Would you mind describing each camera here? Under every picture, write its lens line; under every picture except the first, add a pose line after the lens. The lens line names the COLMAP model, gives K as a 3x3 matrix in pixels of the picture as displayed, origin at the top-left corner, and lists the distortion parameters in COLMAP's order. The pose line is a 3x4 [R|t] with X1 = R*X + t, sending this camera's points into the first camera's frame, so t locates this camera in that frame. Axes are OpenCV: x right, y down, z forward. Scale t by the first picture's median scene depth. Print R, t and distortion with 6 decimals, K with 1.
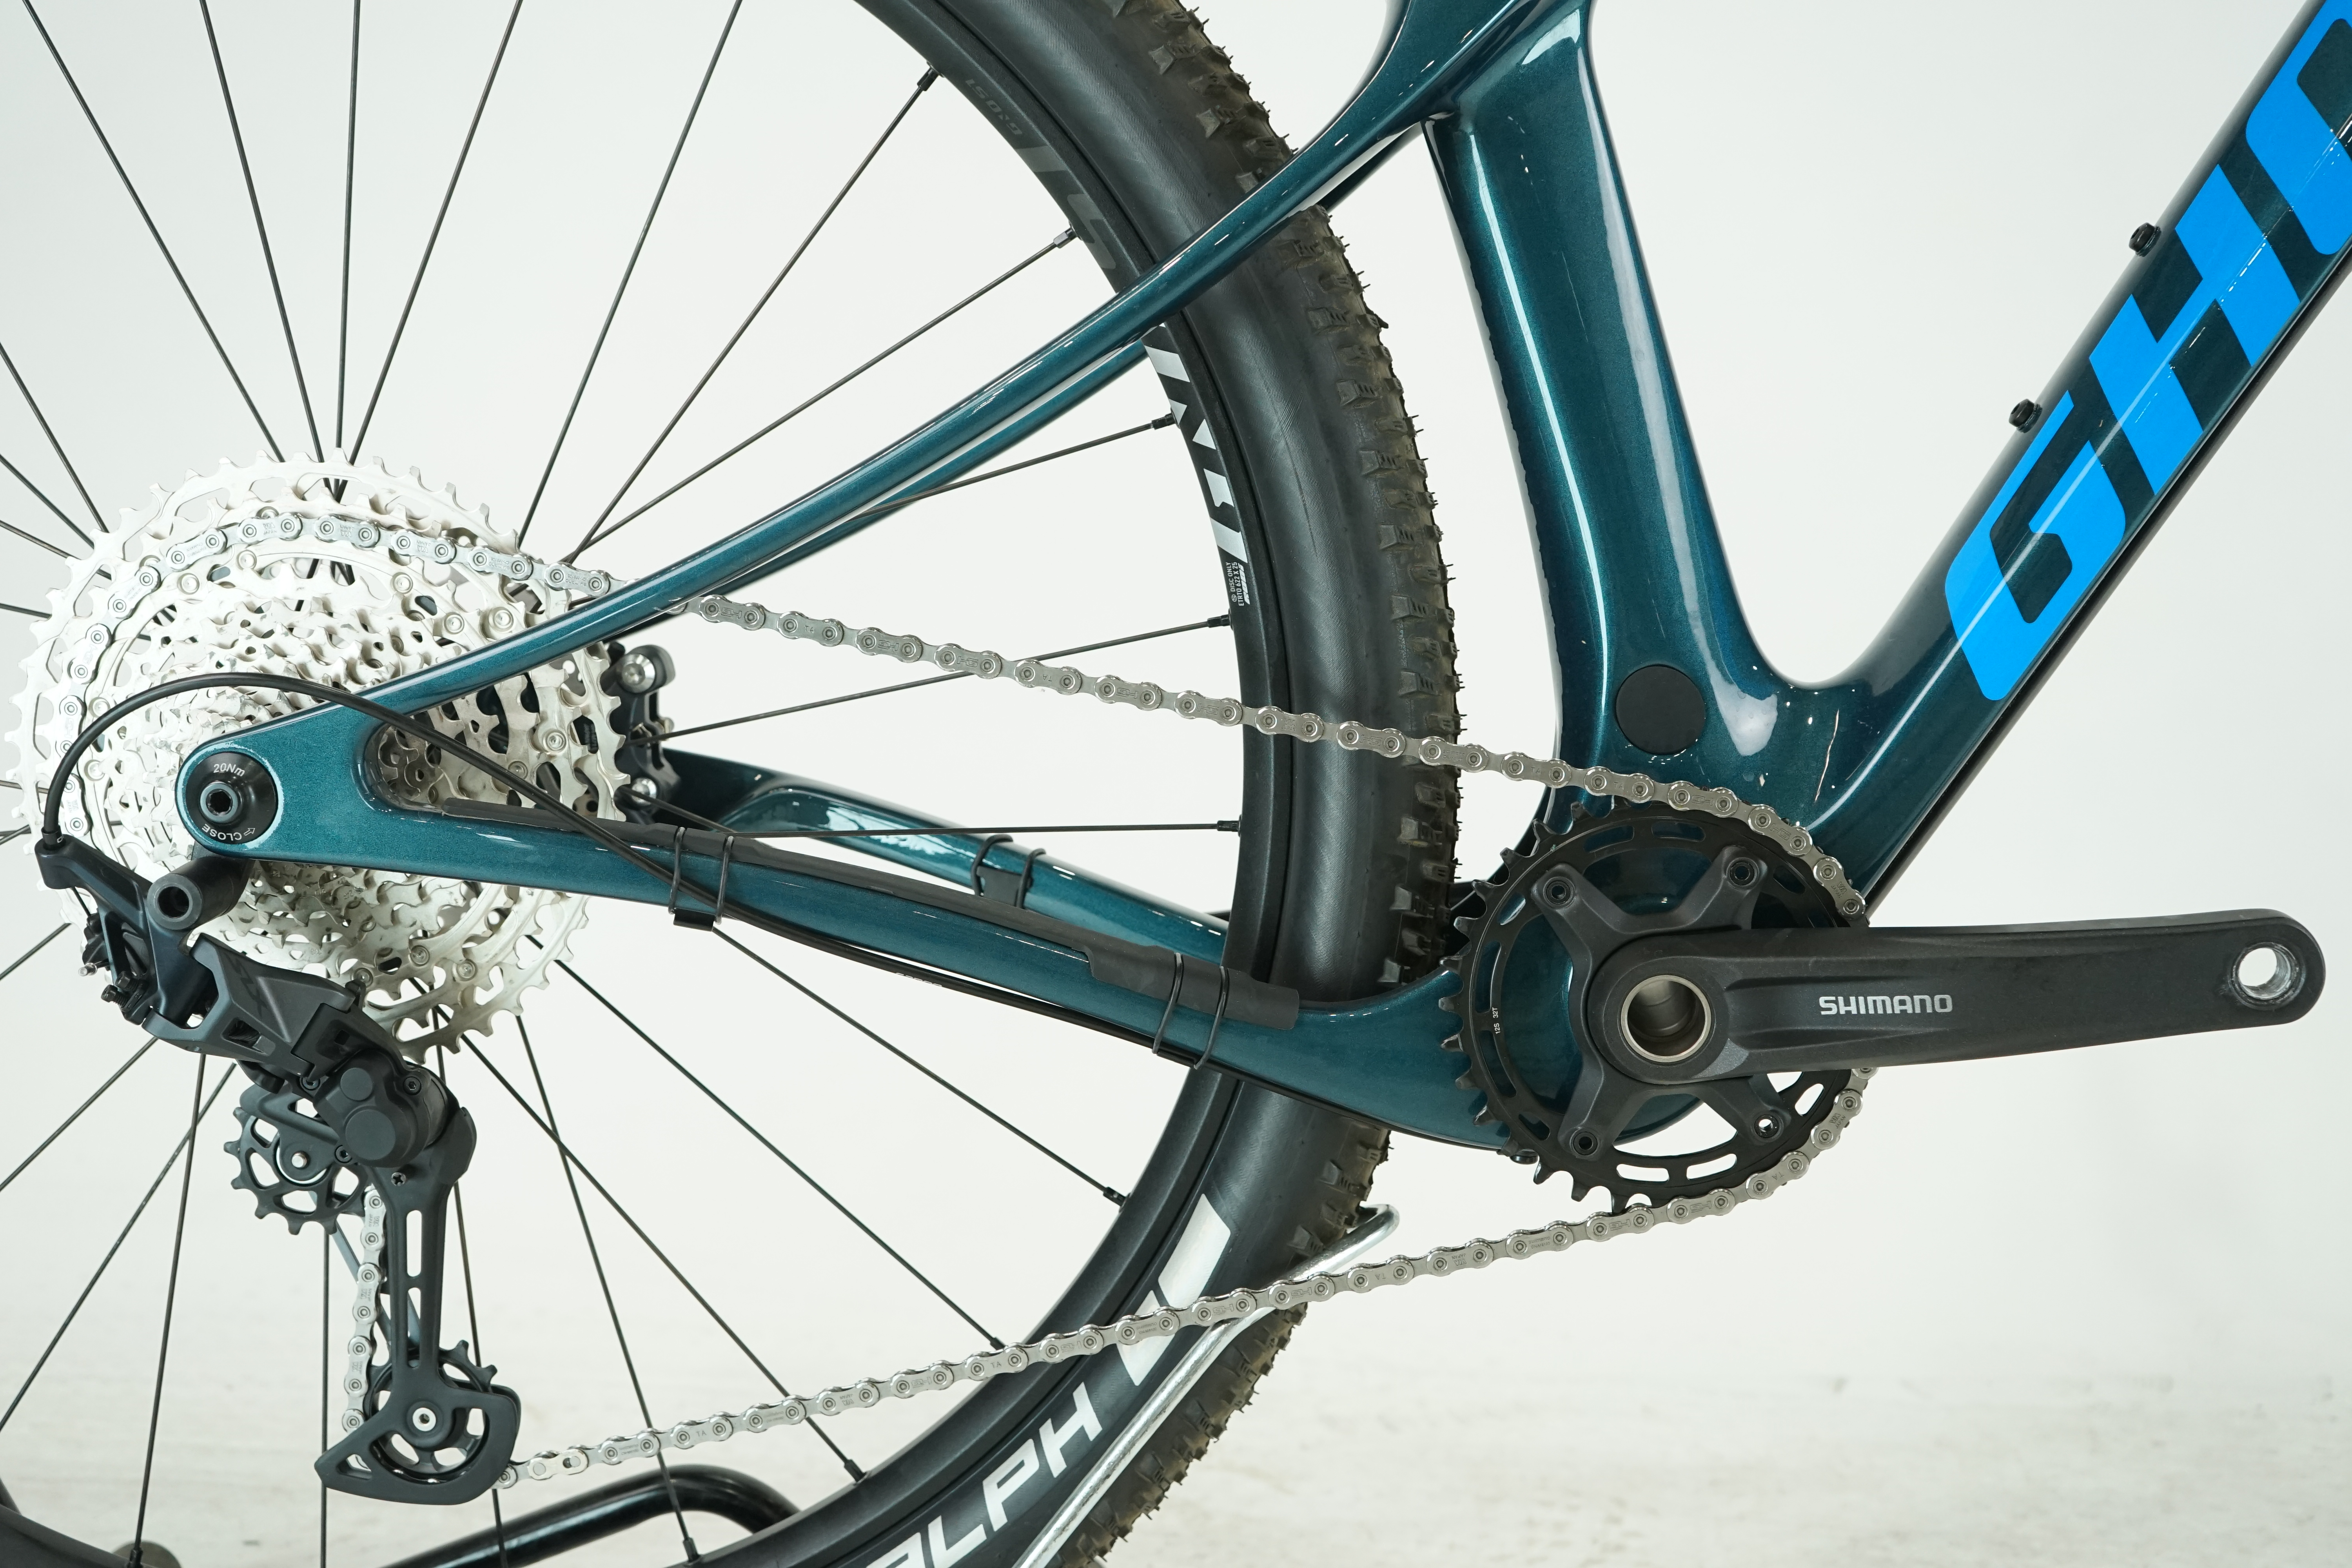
lens RADIAL K [[2753.9, 0, 1176.0], [0, 2753.9, 784.0], [0, 0, 1]] dist [0.018948, 0.023847]
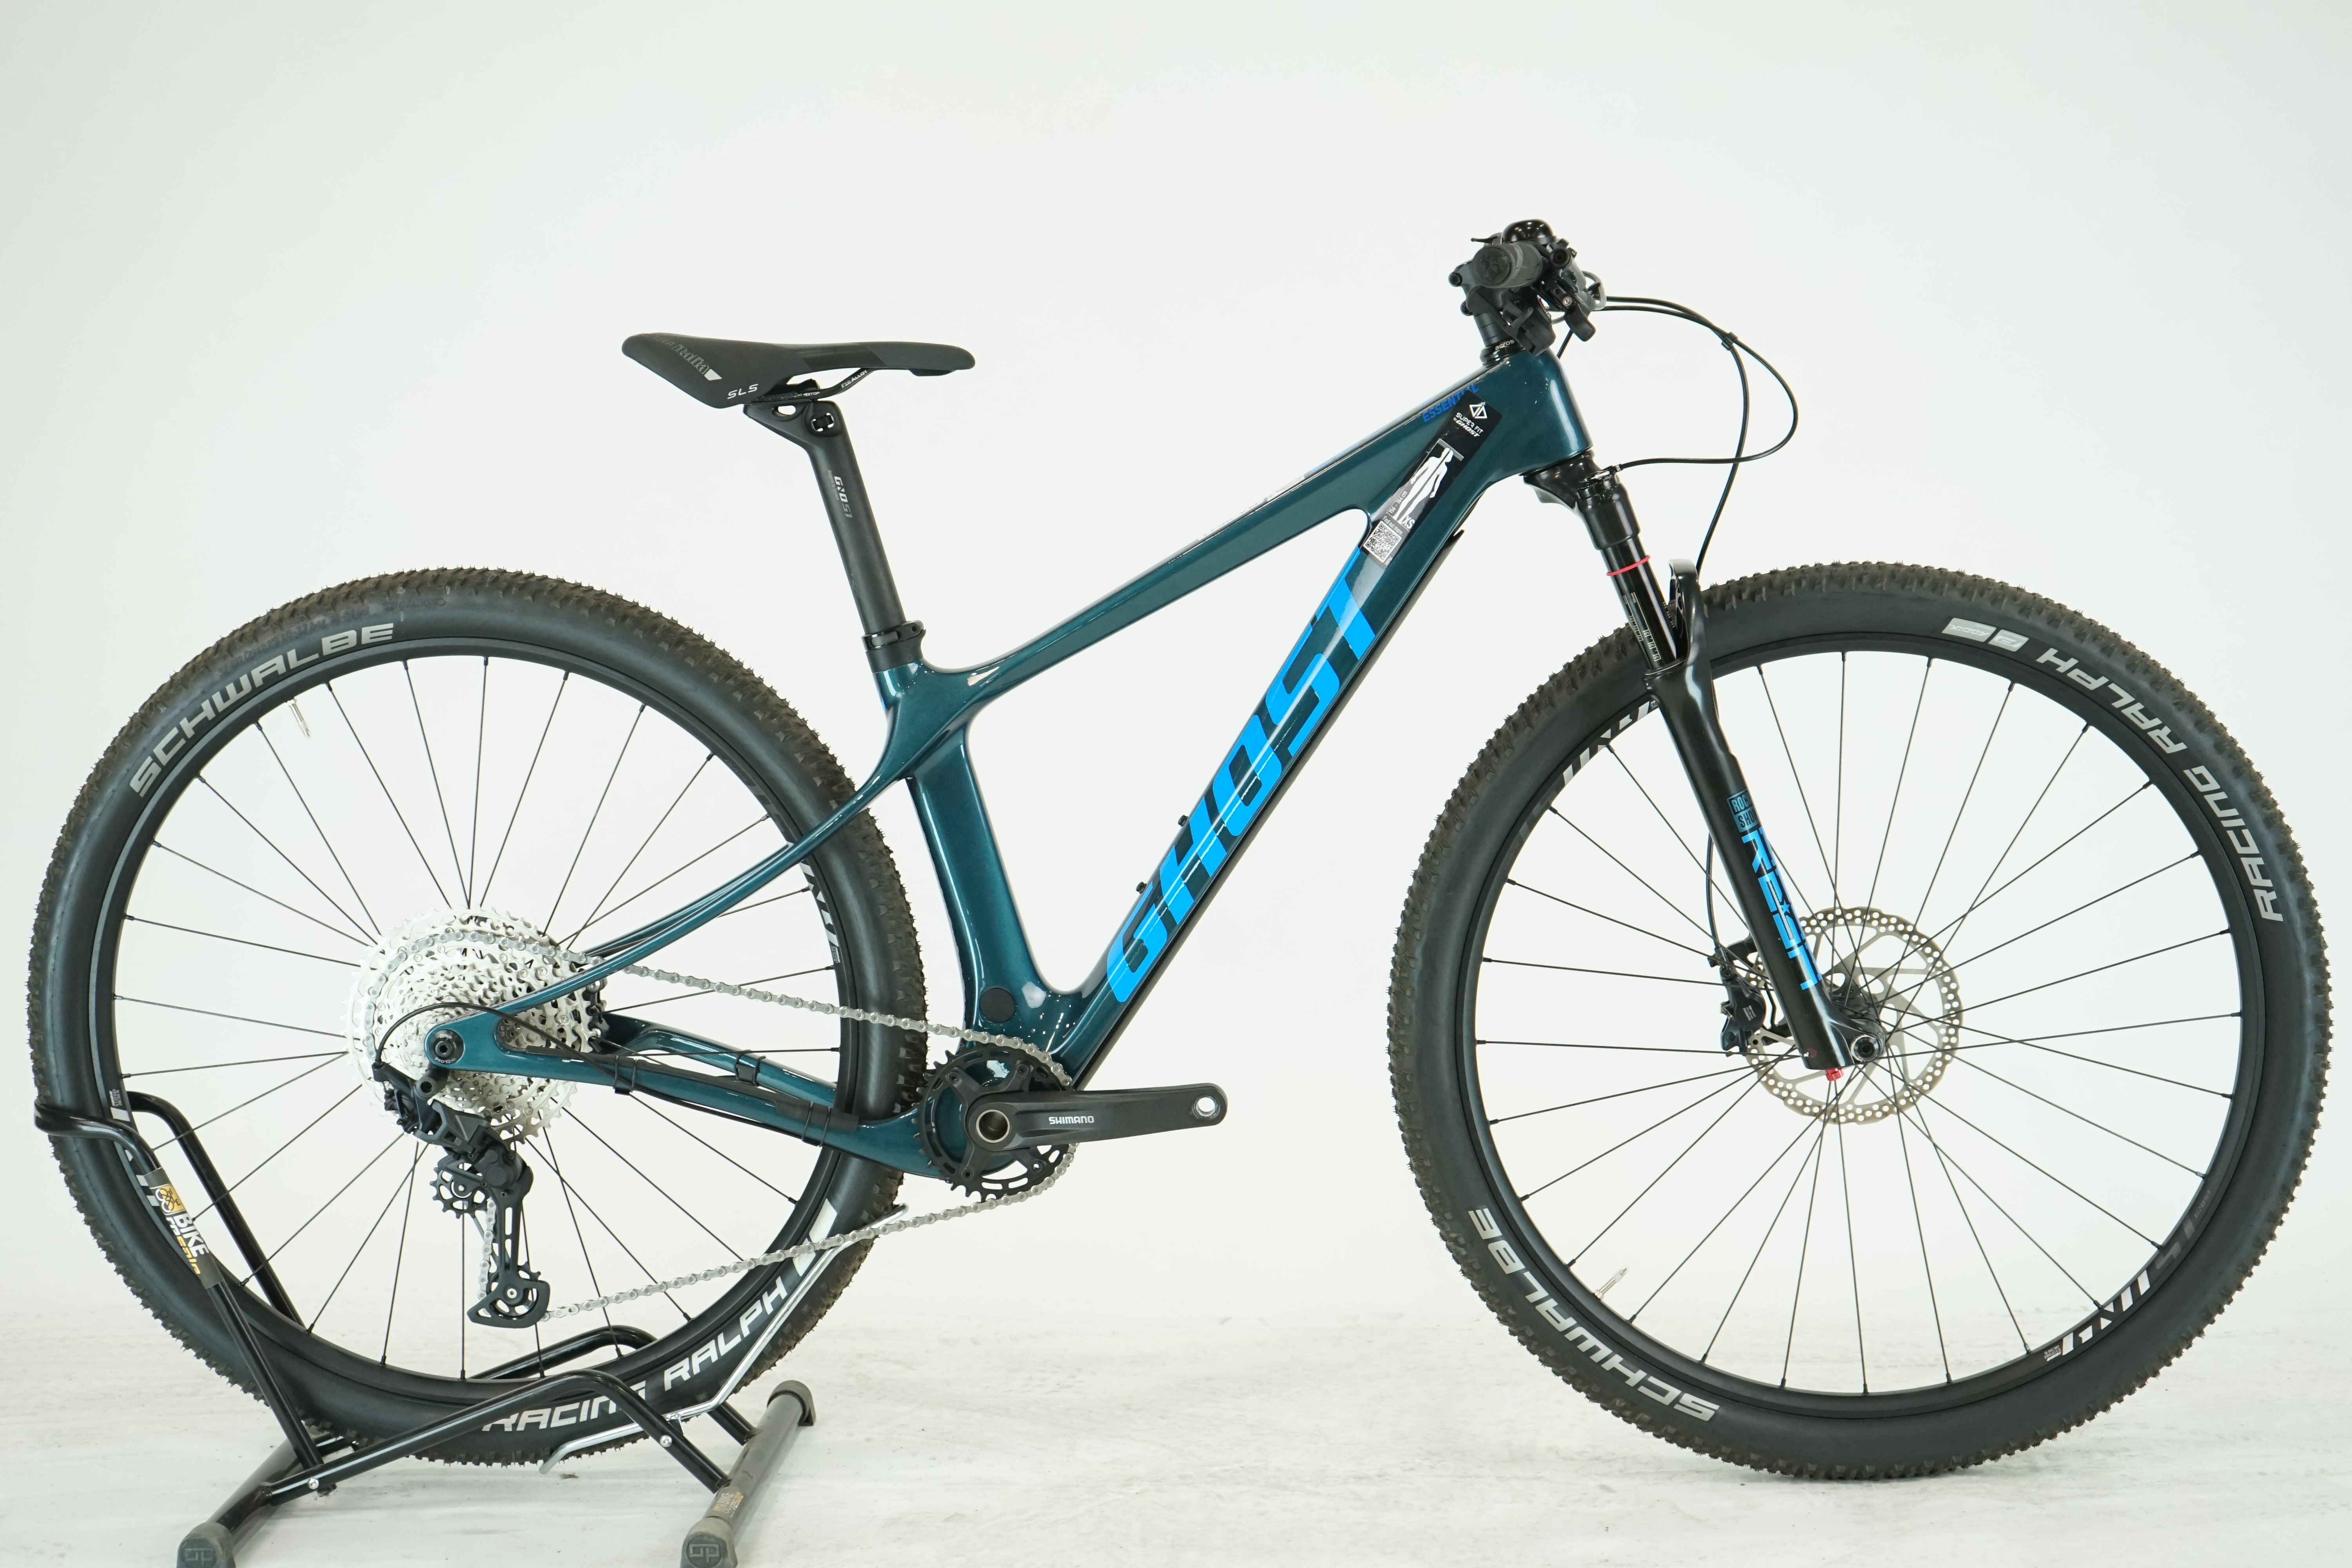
lens RADIAL K [[3869.1, 0, 1176.0], [0, 3869.1, 784.0], [0, 0, 1]] dist [-0.009826, -0.003520]
pose [[0.999933, -0.009484, 0.006572, 0.309524], [0.009485, 0.999955, -0.000223, -0.223416], [-0.006570, 0.000285, 0.999978, -2.519309]]
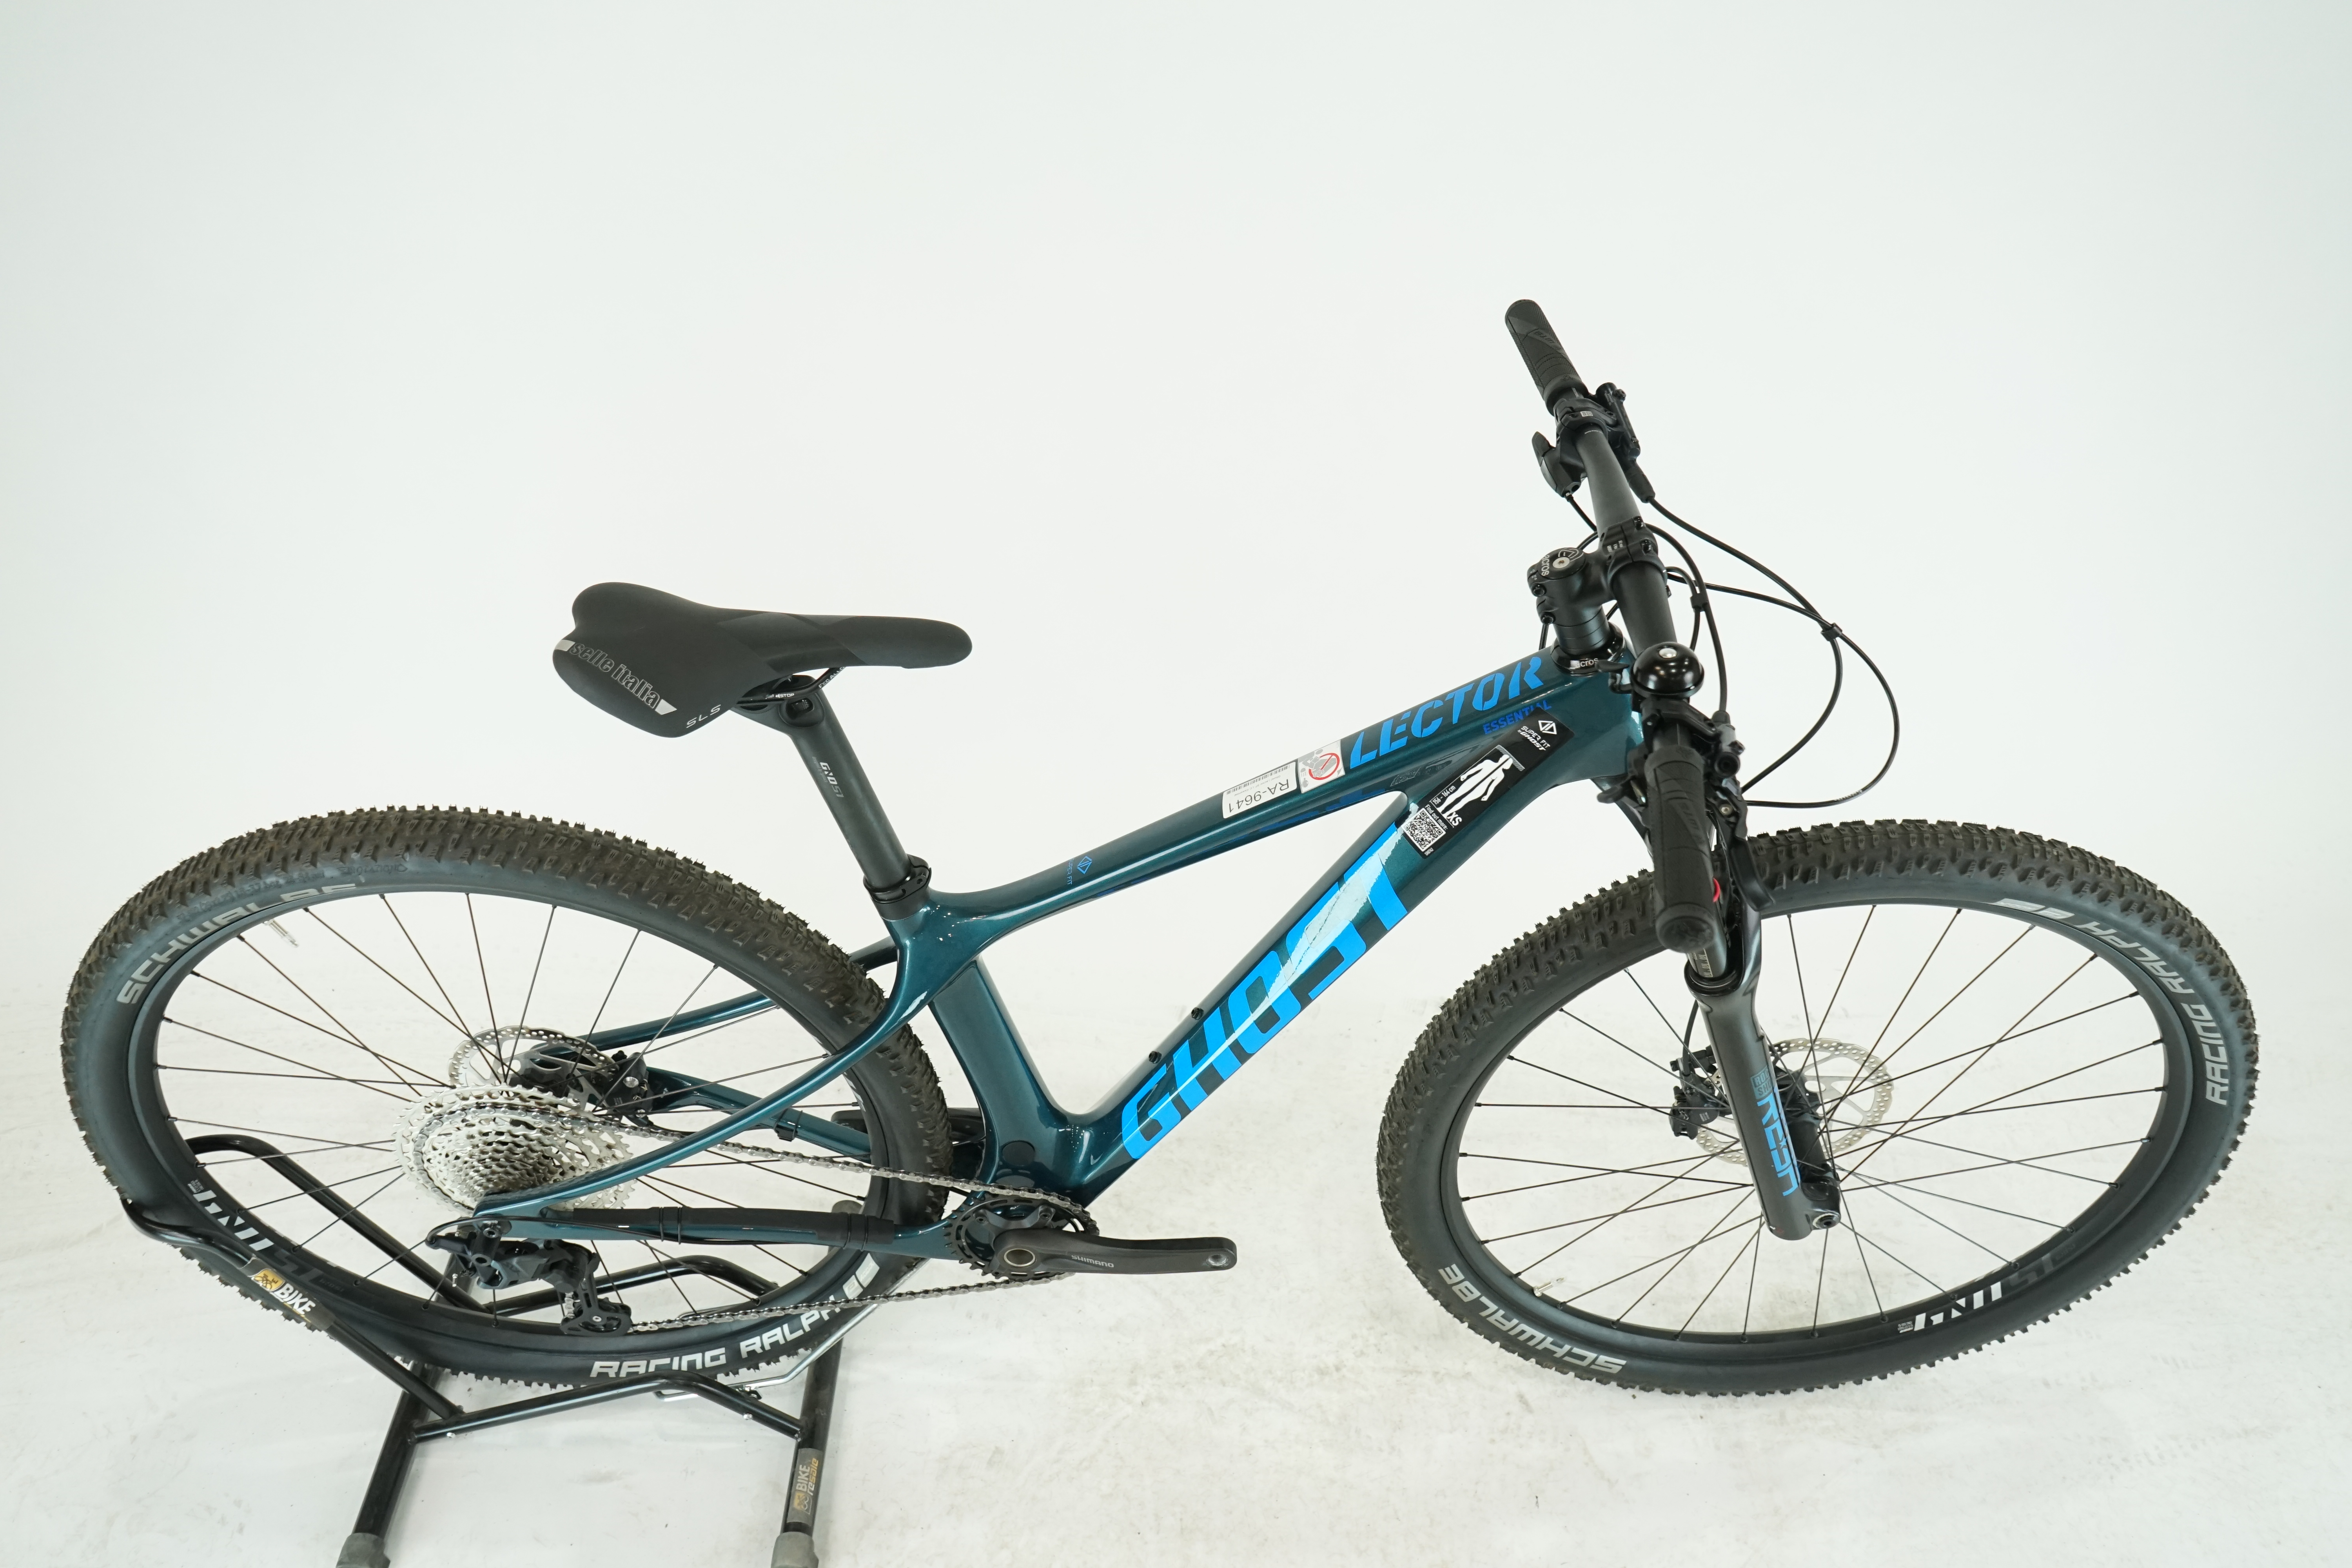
lens RADIAL K [[1873.5, 0, 1176.0], [0, 1873.5, 784.0], [0, 0, 1]] dist [-0.008055, -0.000376]
pose [[0.996743, -0.039870, 0.070096, 0.208613], [-0.004060, 0.843314, 0.537406, -1.287320], [-0.080539, -0.535941, 0.840405, -0.365395]]
